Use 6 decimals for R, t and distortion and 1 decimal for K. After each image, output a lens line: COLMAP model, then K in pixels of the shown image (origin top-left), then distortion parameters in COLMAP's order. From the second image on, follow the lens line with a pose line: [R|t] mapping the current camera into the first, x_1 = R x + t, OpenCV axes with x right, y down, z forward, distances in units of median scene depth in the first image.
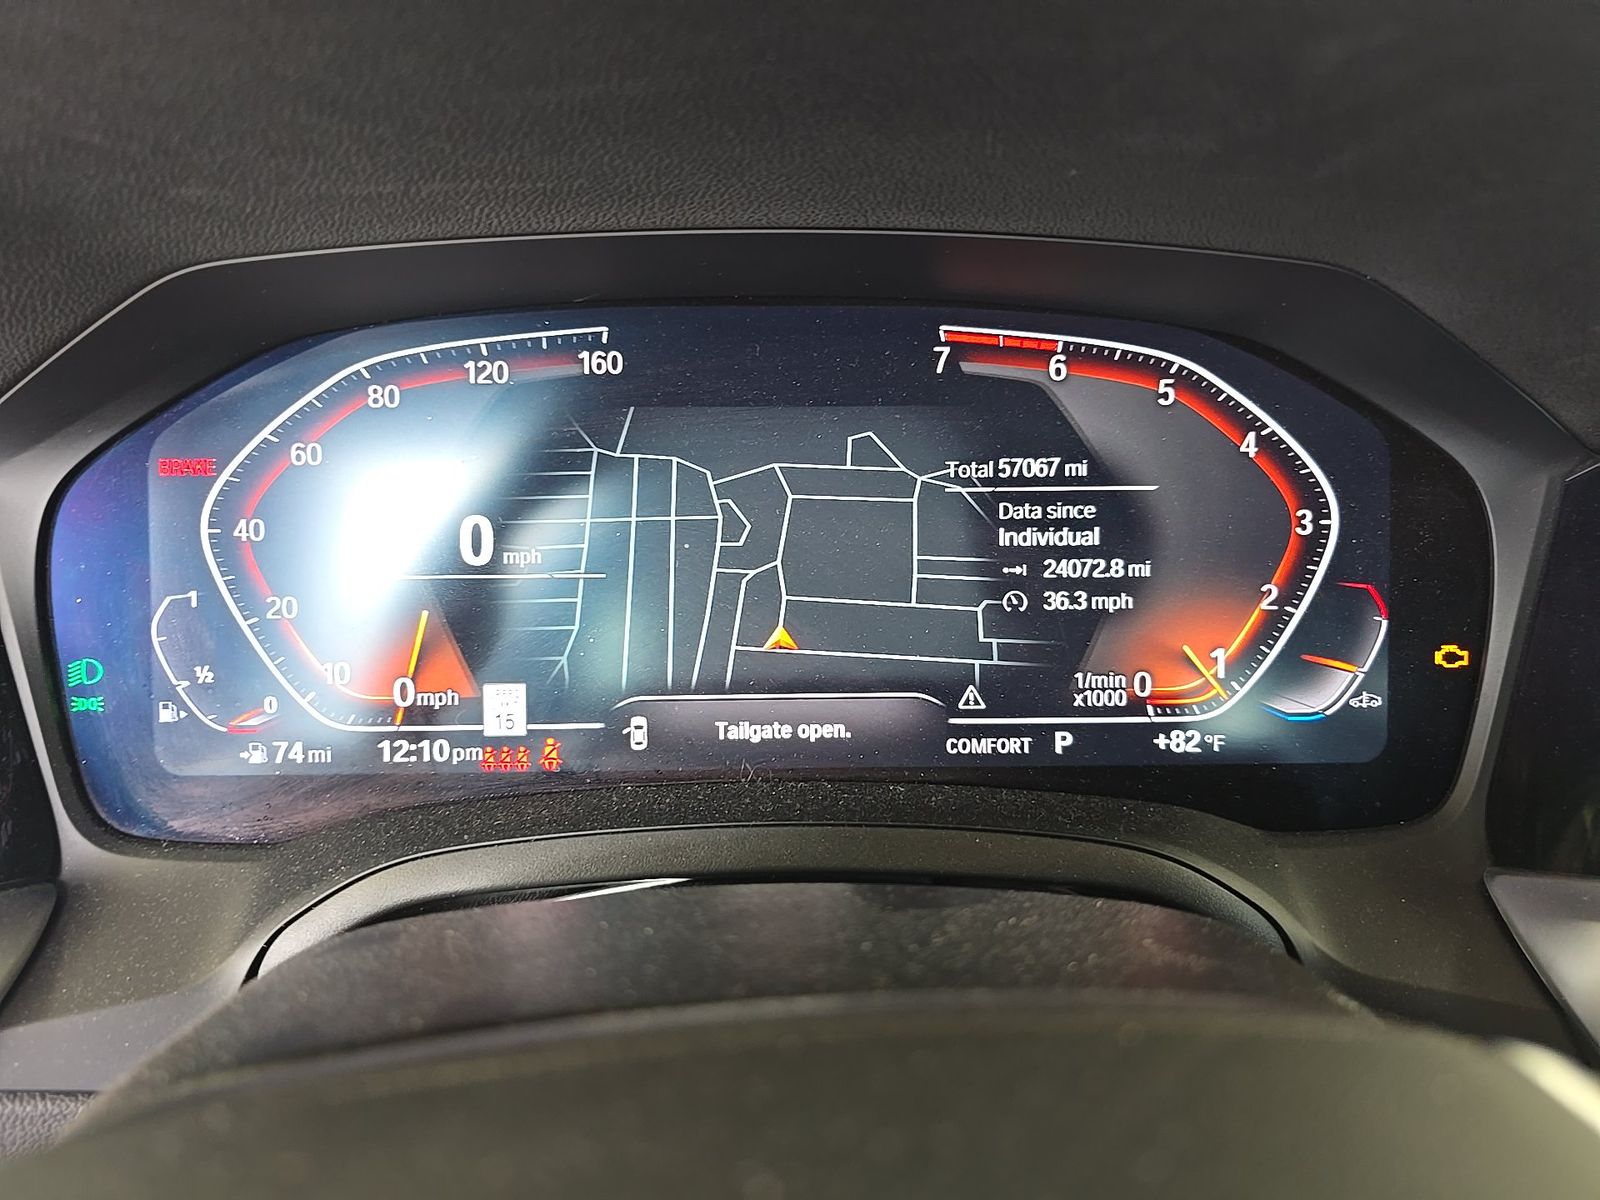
lens RADIAL K [[1096.3, 0, 800.3], [0, 1096.3, 605.0], [0, 0, 1]] dist [0.013018, -0.008448]
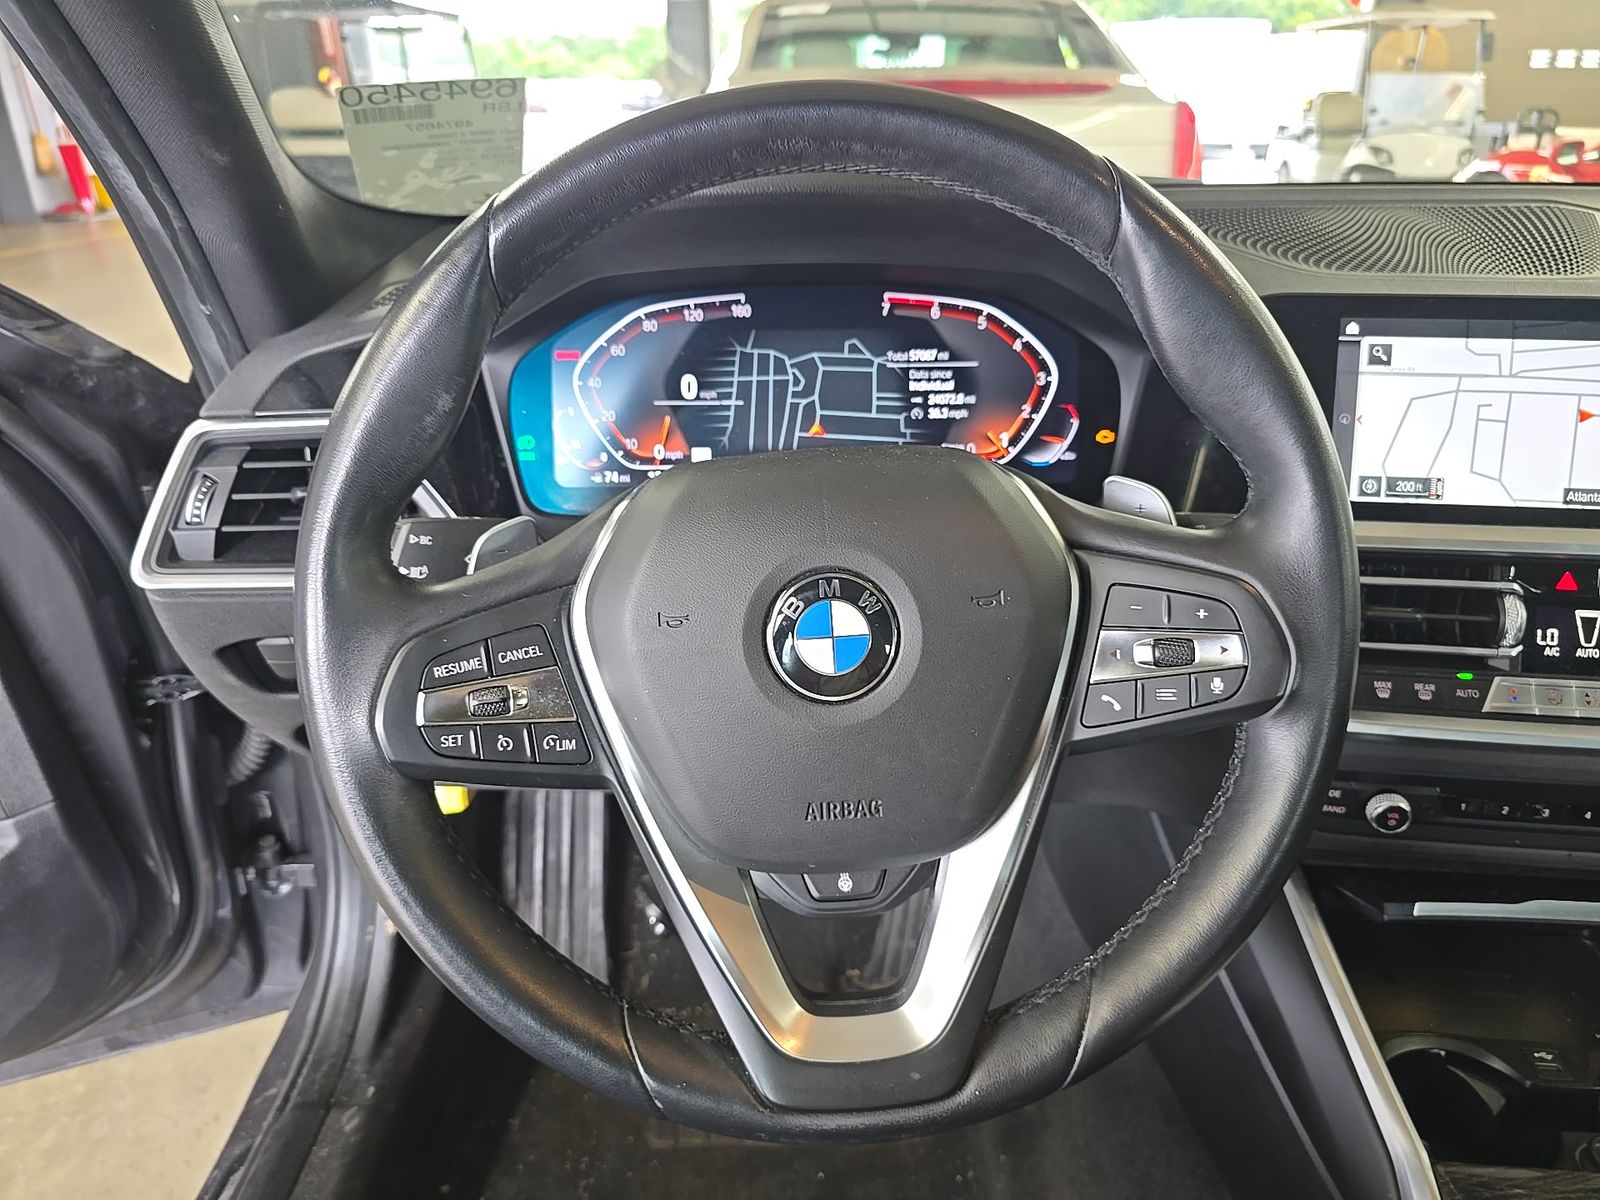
lens RADIAL K [[1096.3, 0, 790.9], [0, 1096.3, 591.4], [0, 0, 1]] dist [0.013018, -0.008448]
pose [[0.999844, 0.001630, -0.017588, -0.031863], [-0.000589, 0.998256, 0.059035, 0.239417], [0.017653, -0.059015, 0.998101, -1.374349]]
